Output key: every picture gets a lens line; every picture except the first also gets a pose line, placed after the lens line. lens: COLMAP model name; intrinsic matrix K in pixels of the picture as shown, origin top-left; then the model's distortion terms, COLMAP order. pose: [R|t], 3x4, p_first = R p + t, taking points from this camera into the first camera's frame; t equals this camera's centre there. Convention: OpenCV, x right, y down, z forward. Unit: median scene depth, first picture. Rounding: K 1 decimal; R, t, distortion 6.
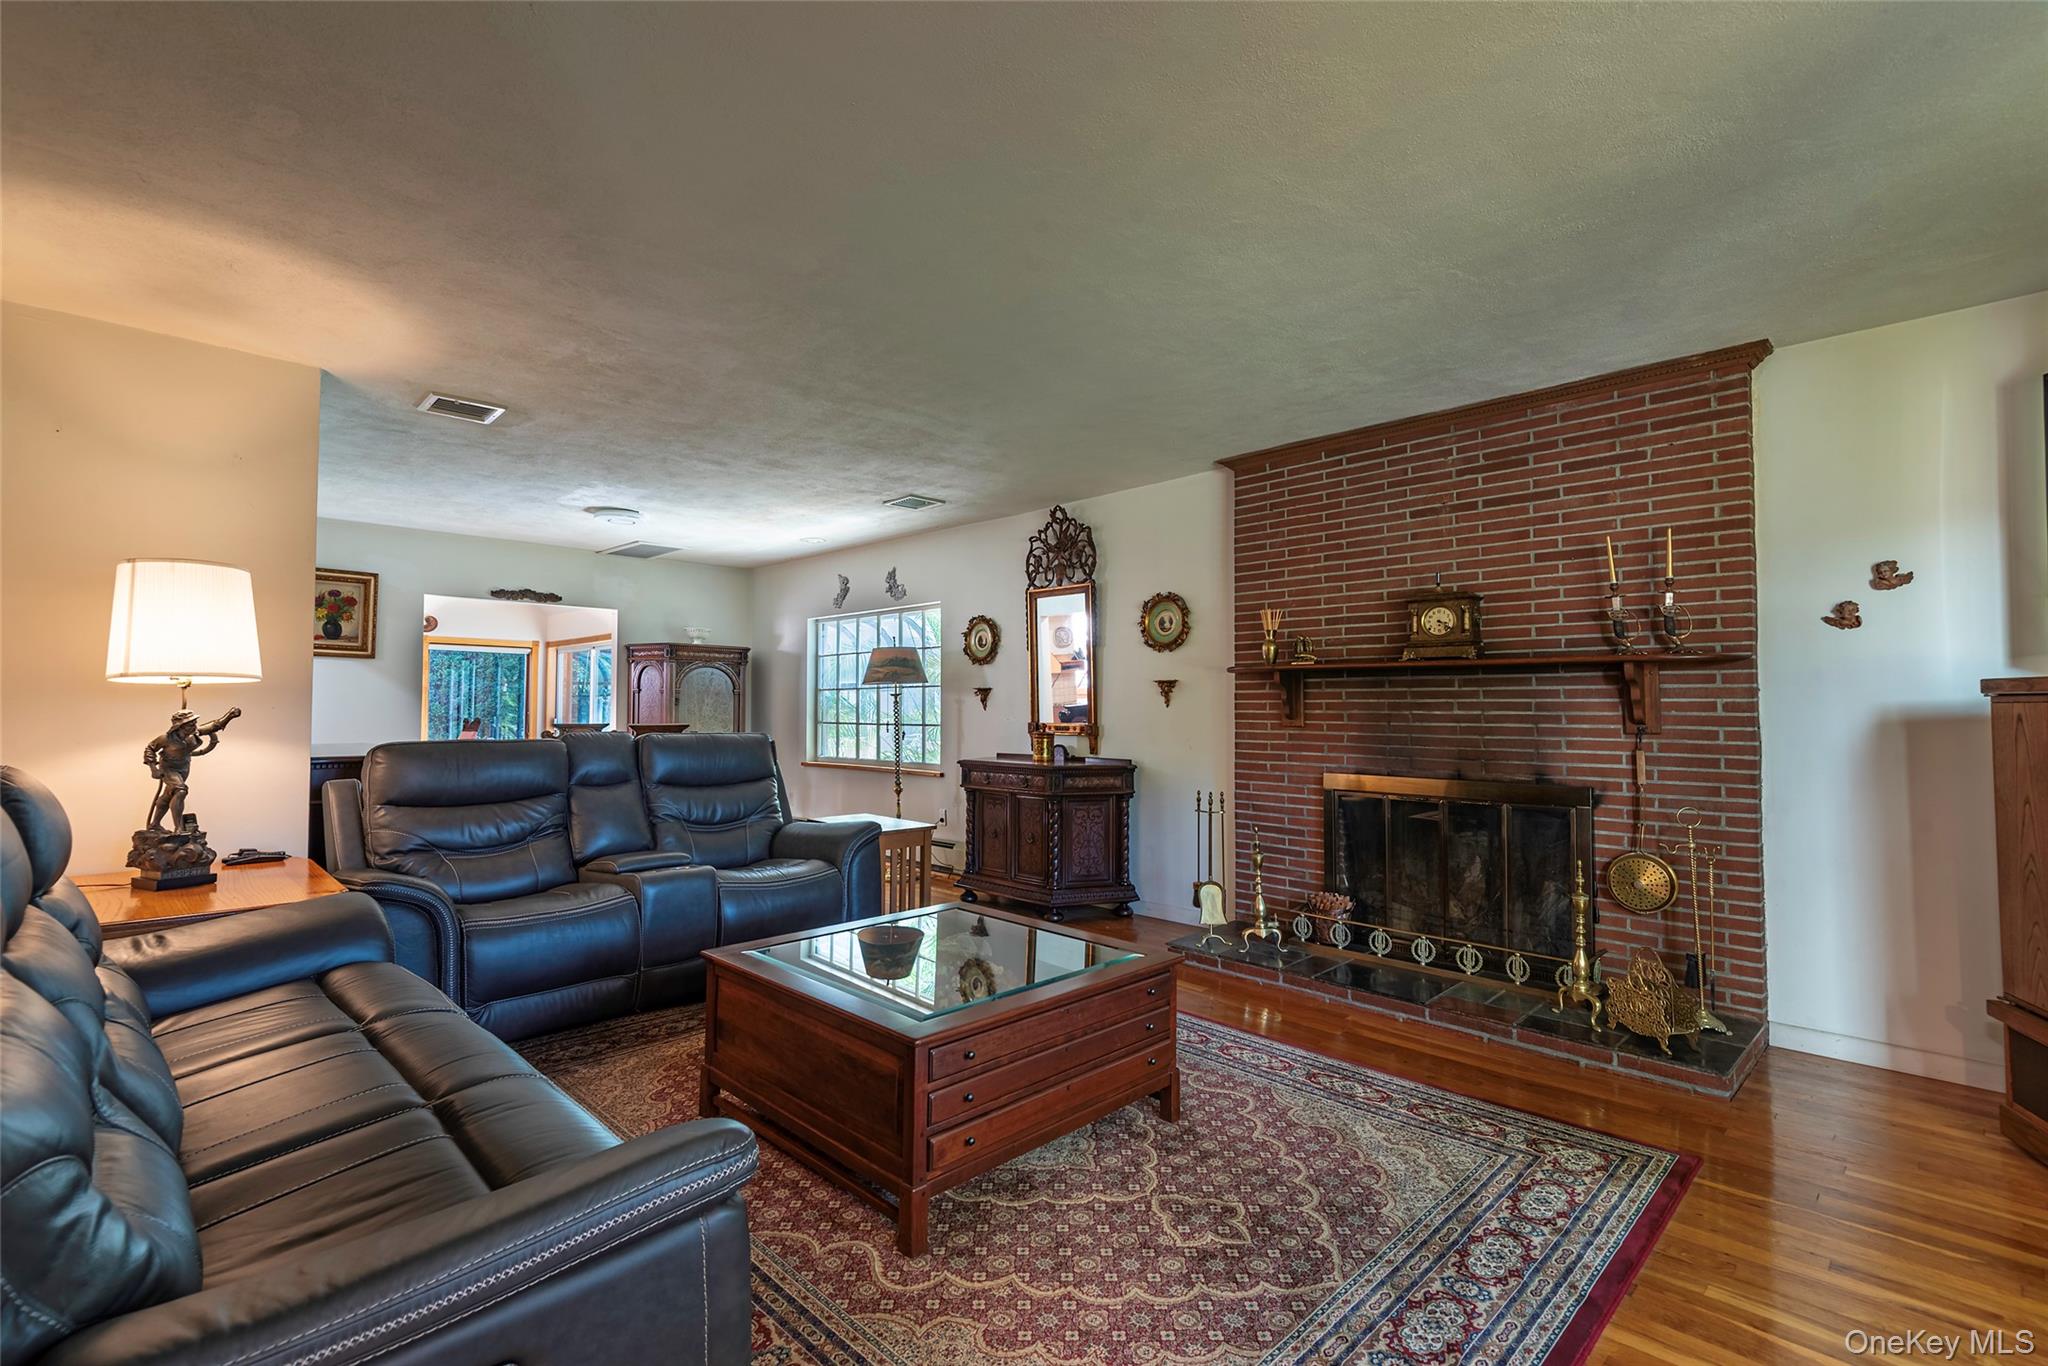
lens RADIAL K [[929.0, 0, 1027.5], [0, 929.0, 678.9], [0, 0, 1]] dist [0.044504, -0.031059]
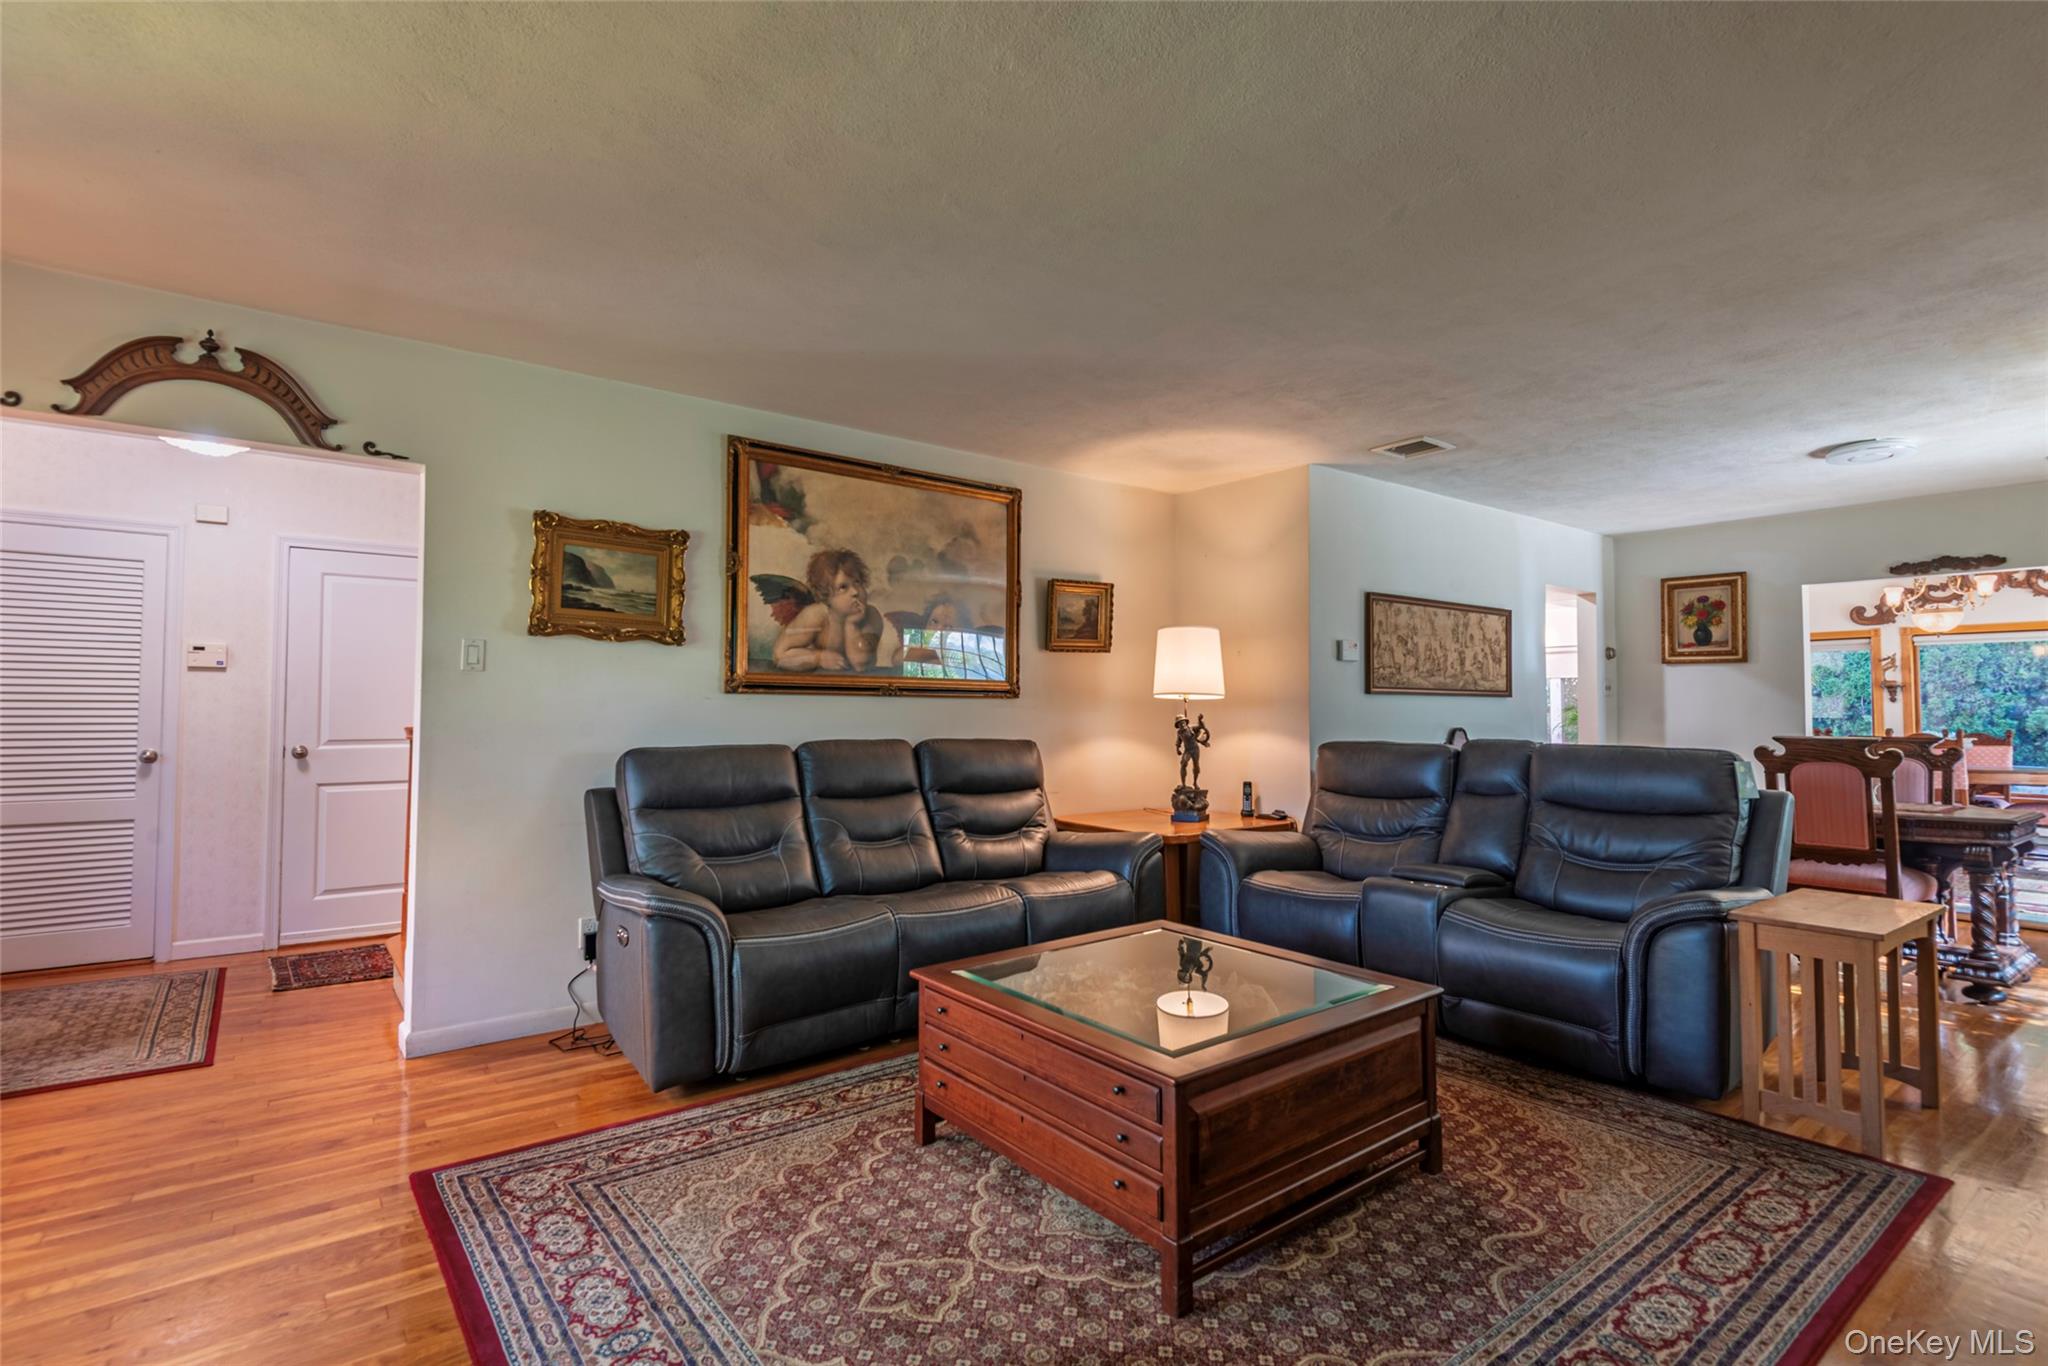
lens RADIAL K [[967.8, 0, 1024.0], [0, 967.8, 683.0], [0, 0, 1]] dist [0.044420, -0.025441]
pose [[-0.123944, -0.033711, -0.991716, 0.794054], [0.031130, 0.998799, -0.037843, 0.029788], [0.991801, -0.035562, -0.122745, 0.880262]]
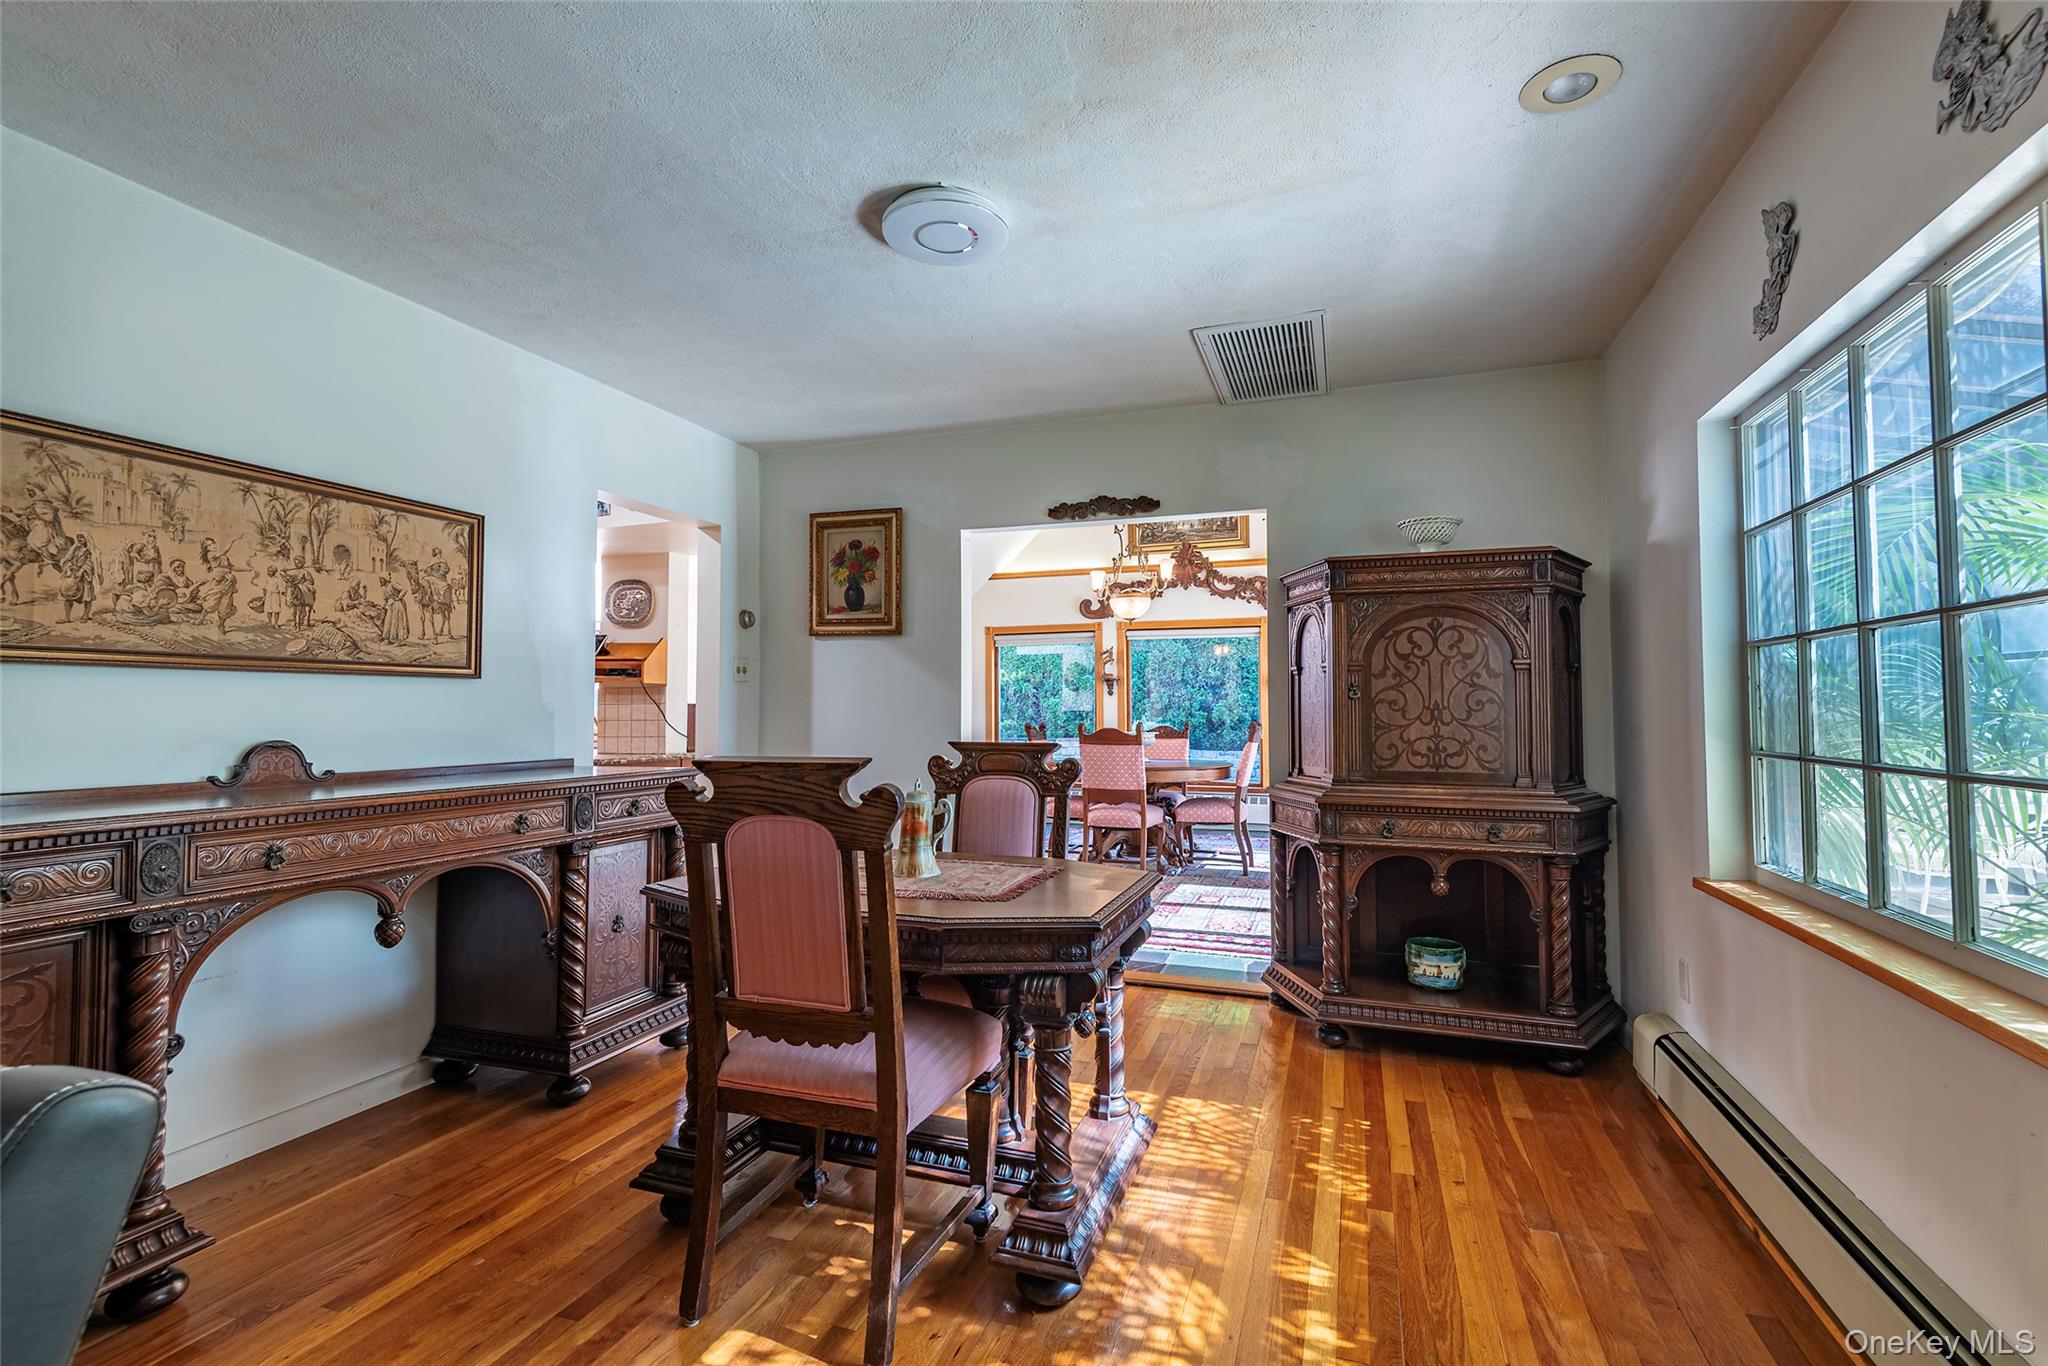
lens RADIAL K [[929.0, 0, 1027.5], [0, 929.0, 678.9], [0, 0, 1]] dist [0.044504, -0.031059]
pose [[0.442029, -0.033410, -0.896378, -0.139124], [0.035659, 0.999171, -0.019657, 0.055569], [0.896292, -0.023275, 0.442854, 1.708644]]
